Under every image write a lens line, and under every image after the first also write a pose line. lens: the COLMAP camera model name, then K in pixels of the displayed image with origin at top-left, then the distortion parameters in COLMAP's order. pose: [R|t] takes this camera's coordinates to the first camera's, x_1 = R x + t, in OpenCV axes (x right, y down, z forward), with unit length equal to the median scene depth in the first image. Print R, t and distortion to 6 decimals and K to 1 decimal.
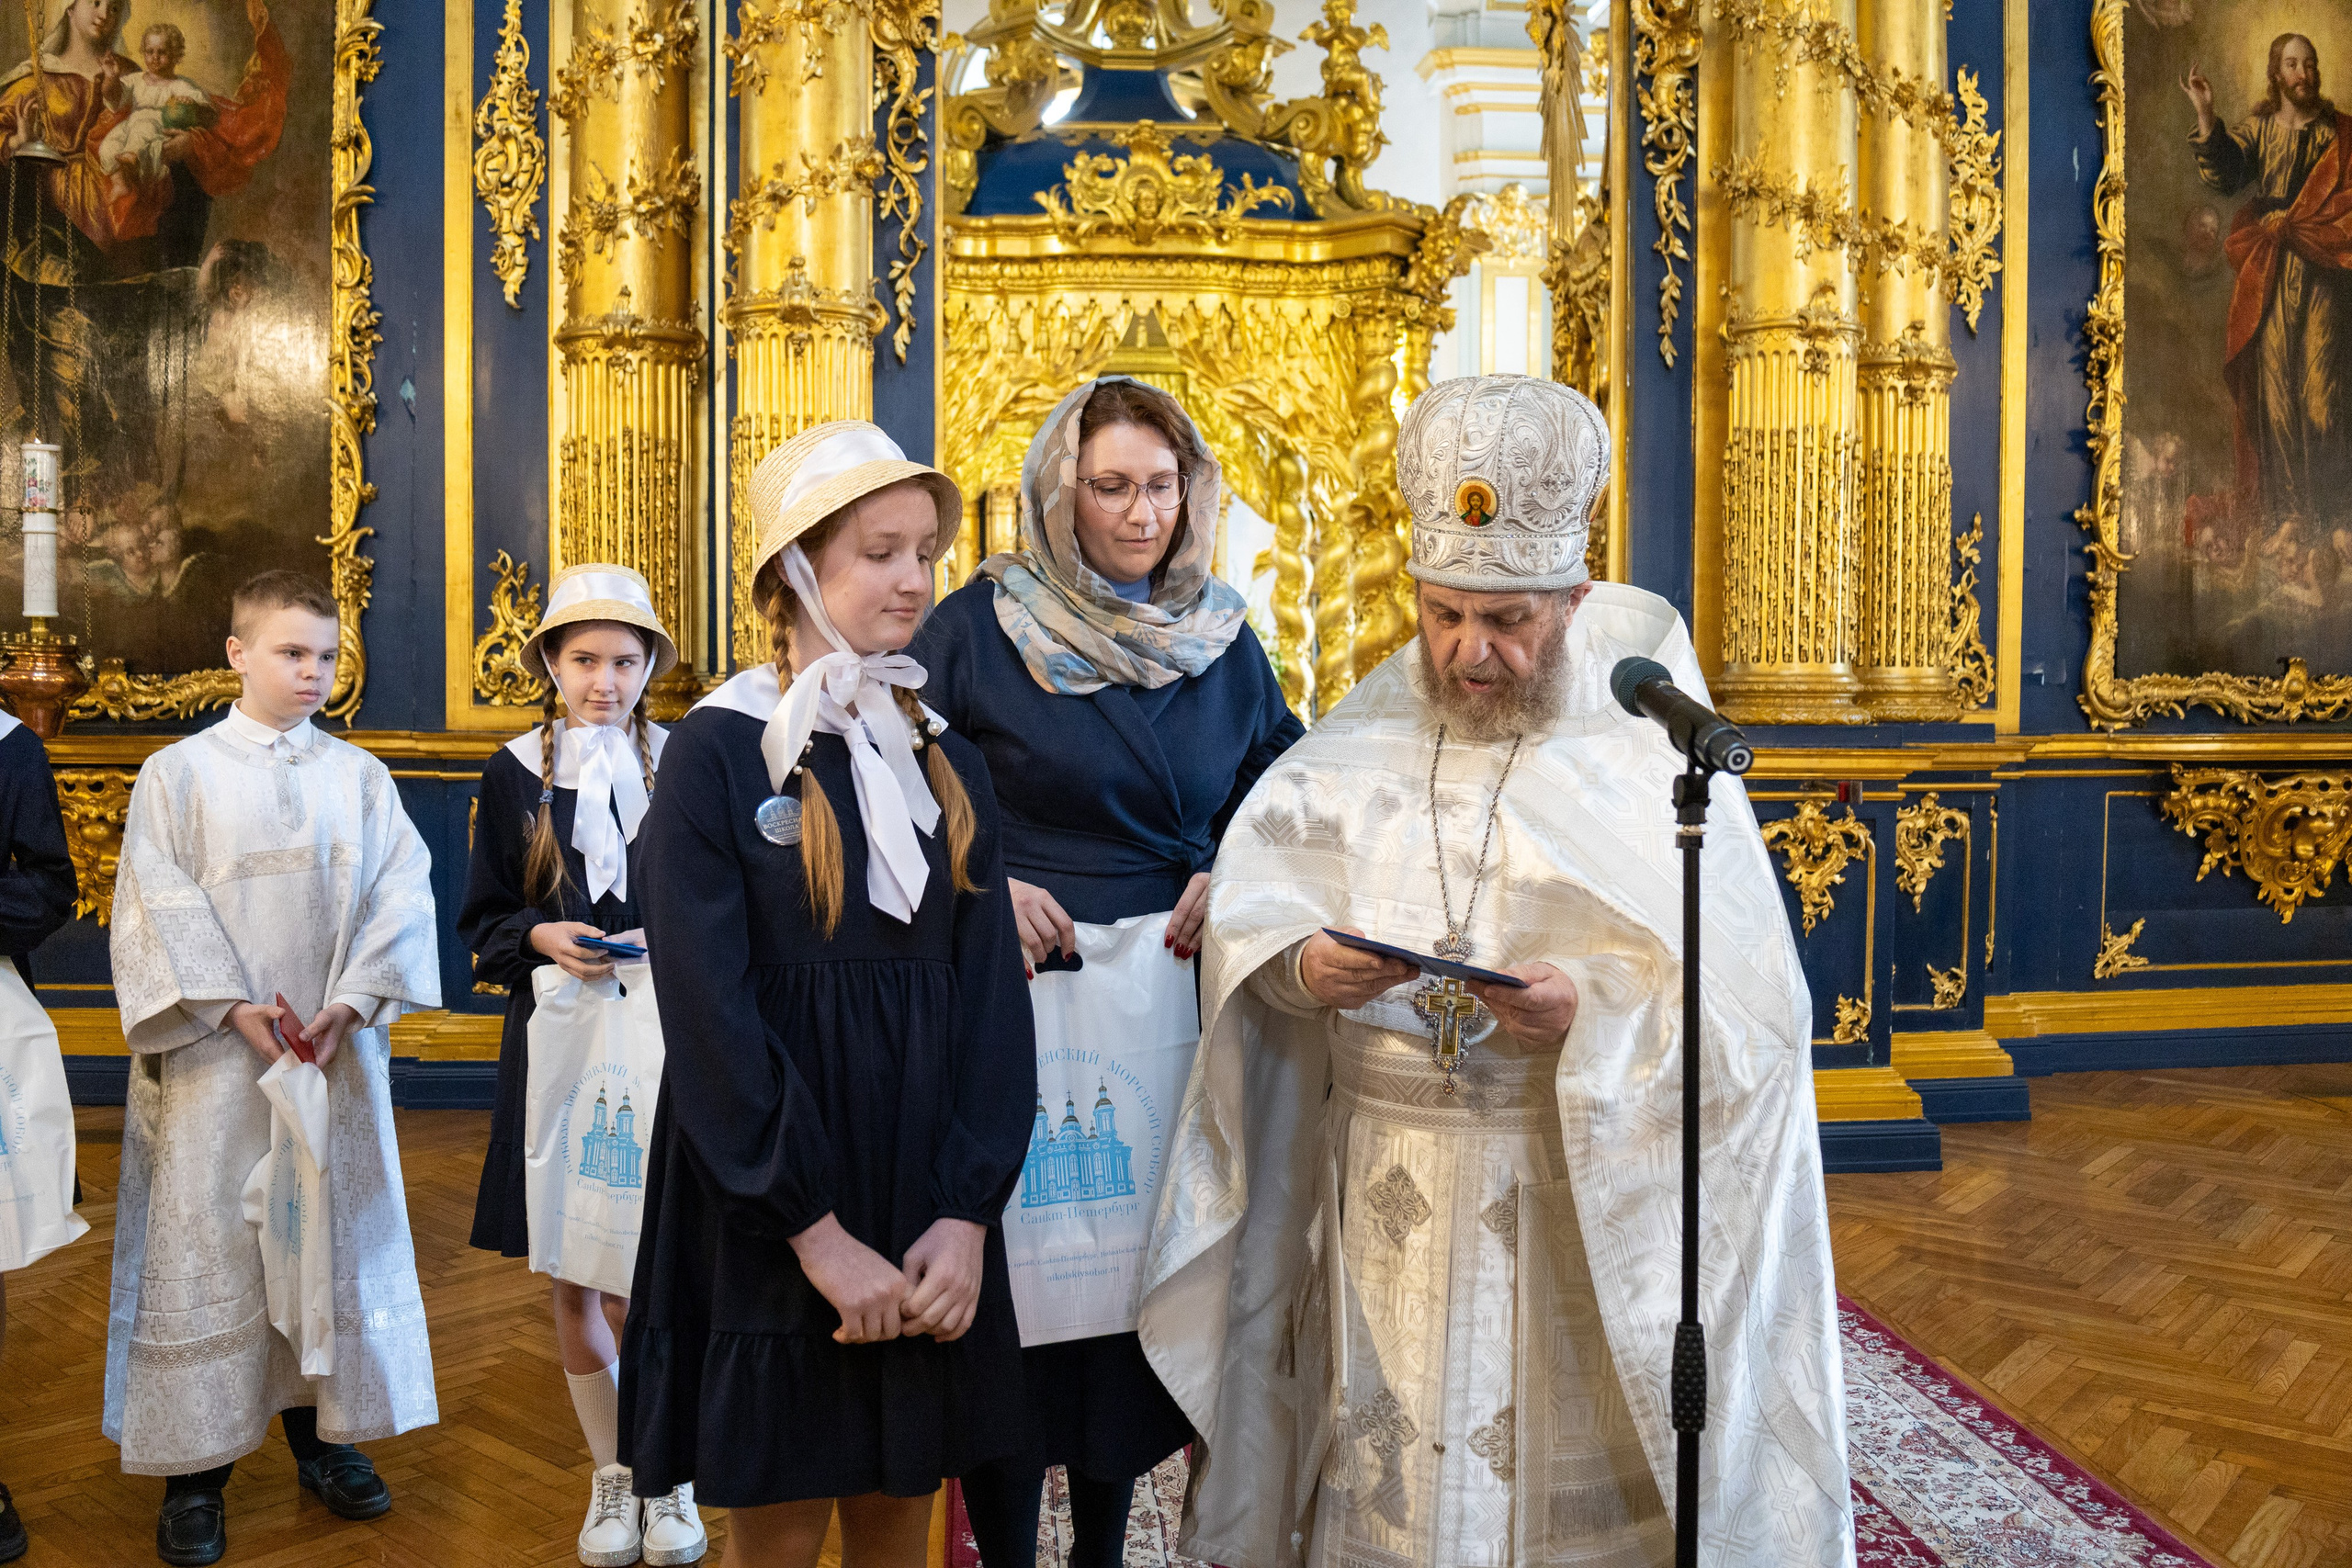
lens RADIAL K [[2073.7, 0, 1203.4], [0, 2073.7, 778.2], [0, 0, 1]] dist [-0.078643, -0.007022]
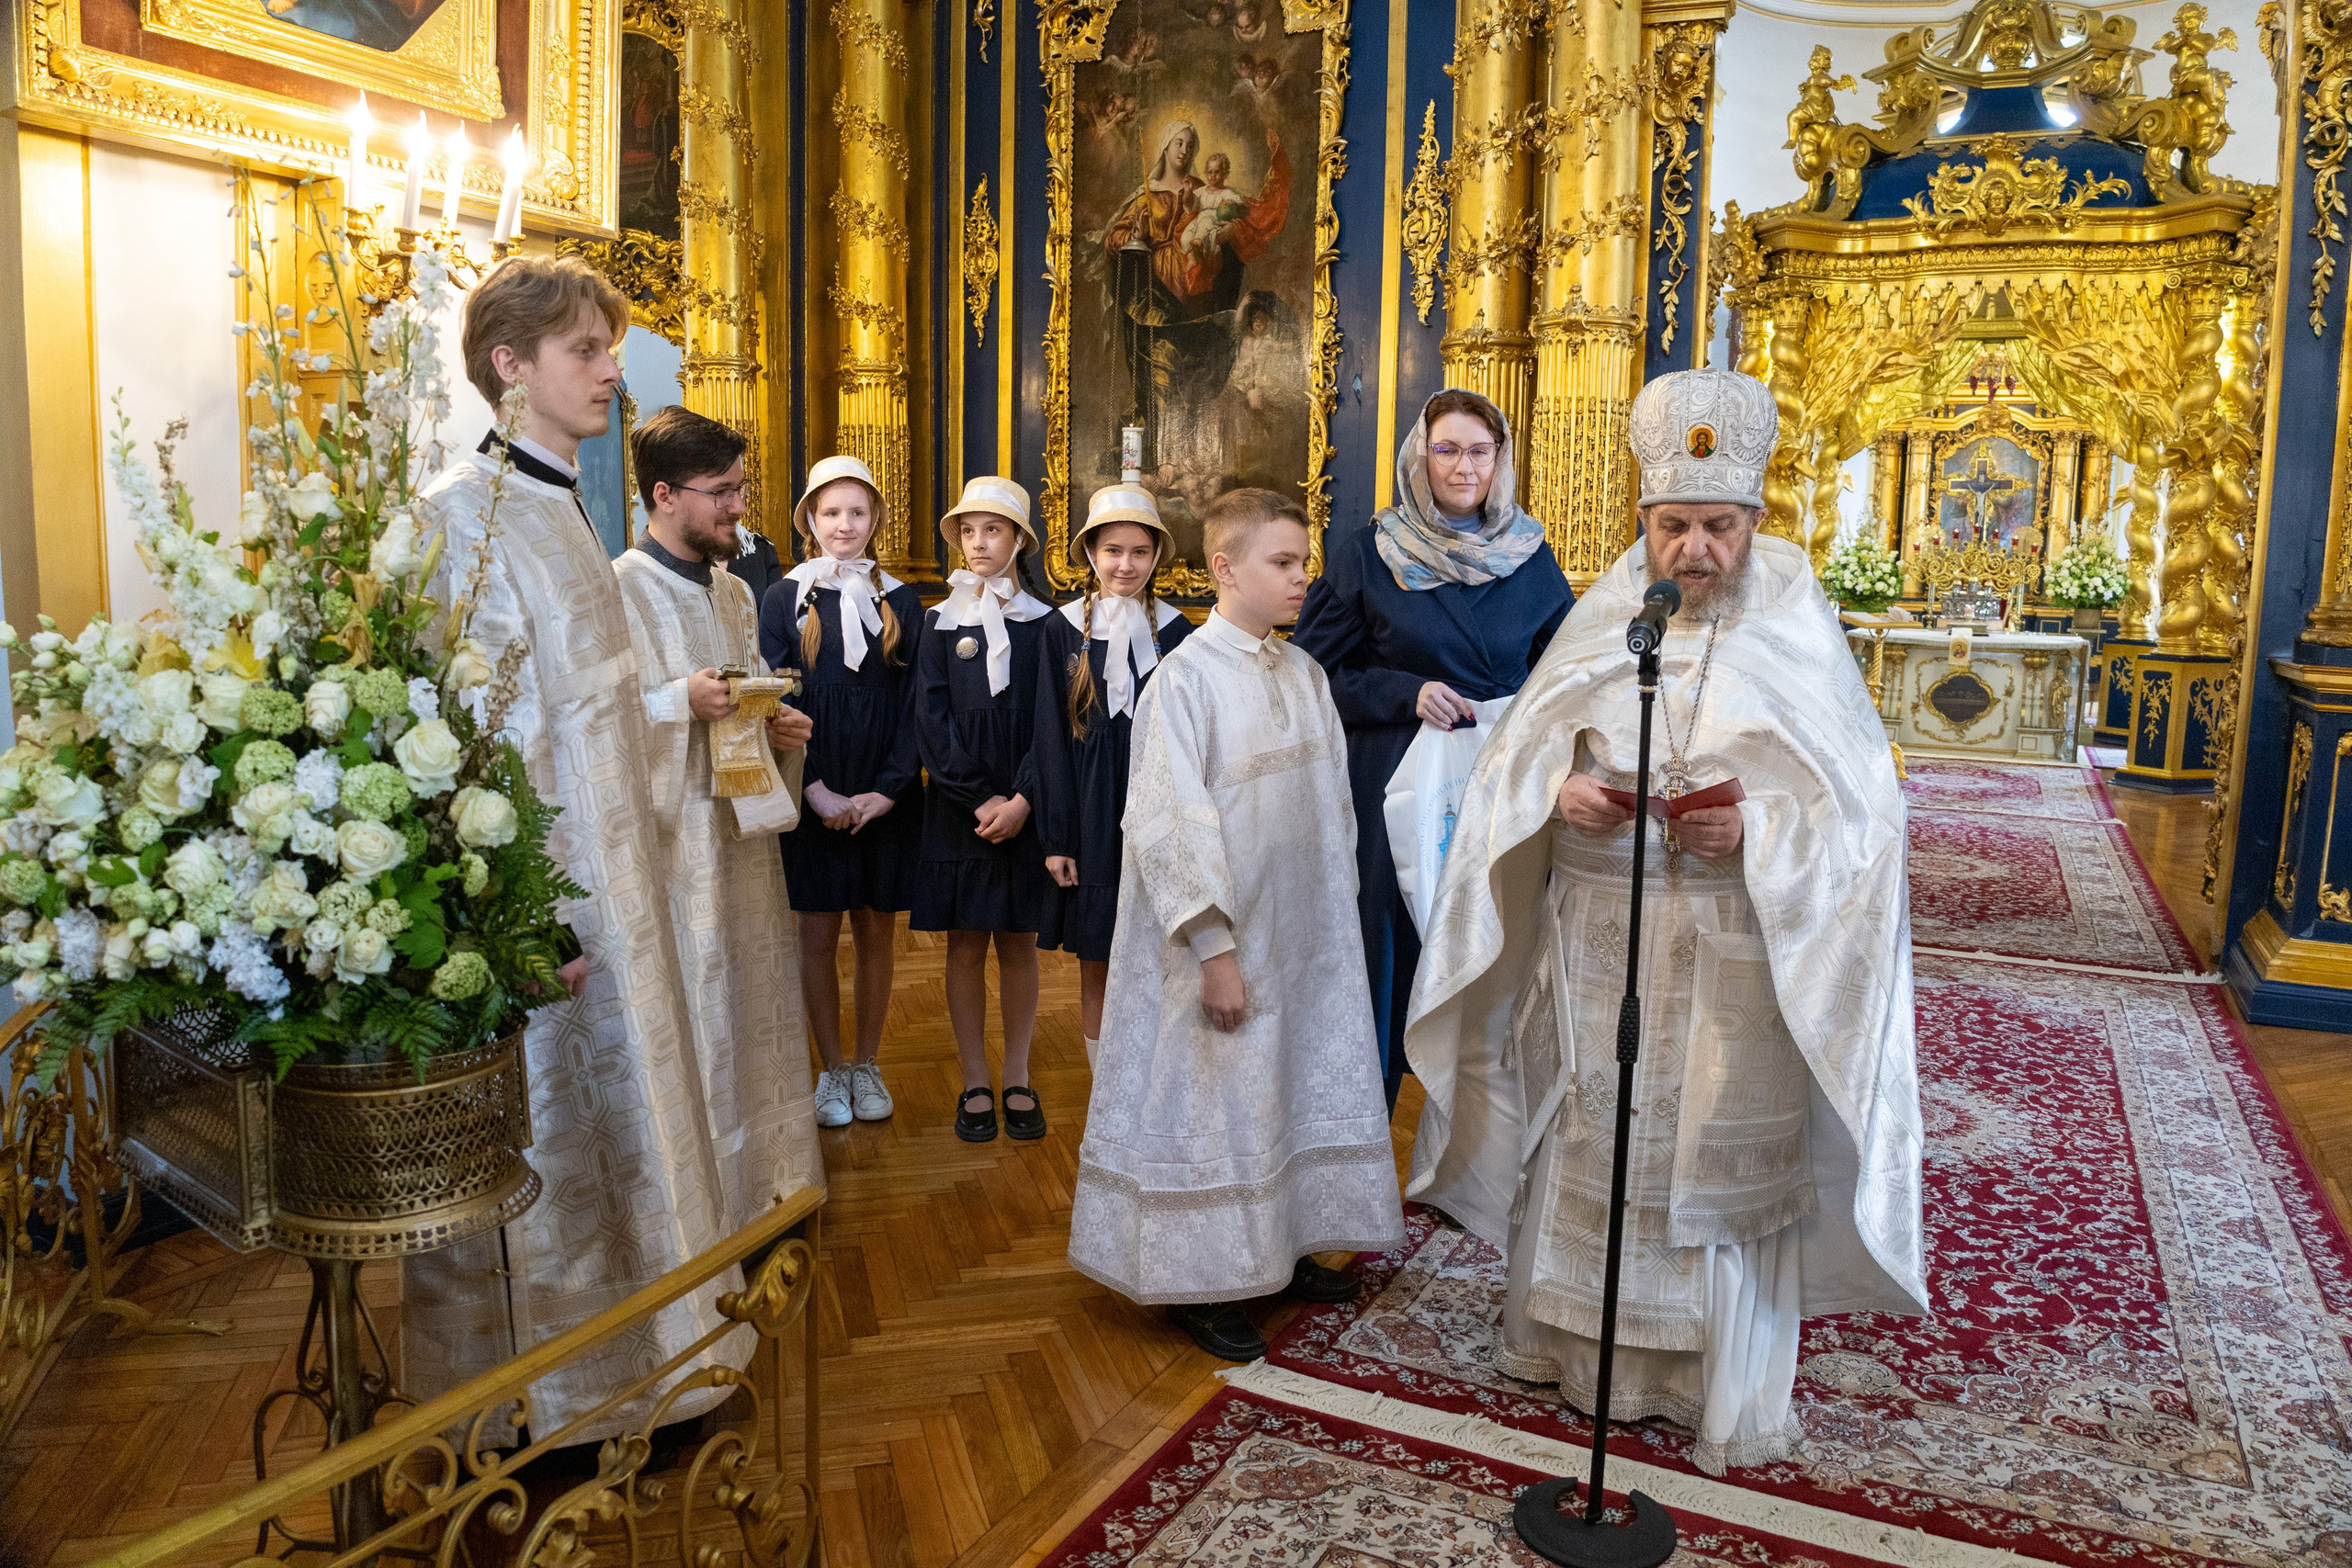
lens RADIAL K [[1572.1, 0, 1189.8], [0, 1572.1, 789.7], [0, 0, 1]] dist [-0.093811, 0.007423]
pose [[0.835678, 0.092260, -0.541415, 0.162860], [-0.044884, 0.993965, 0.100097, -0.000785], [0.547383, -0.059348, 0.834775, -0.054160]]
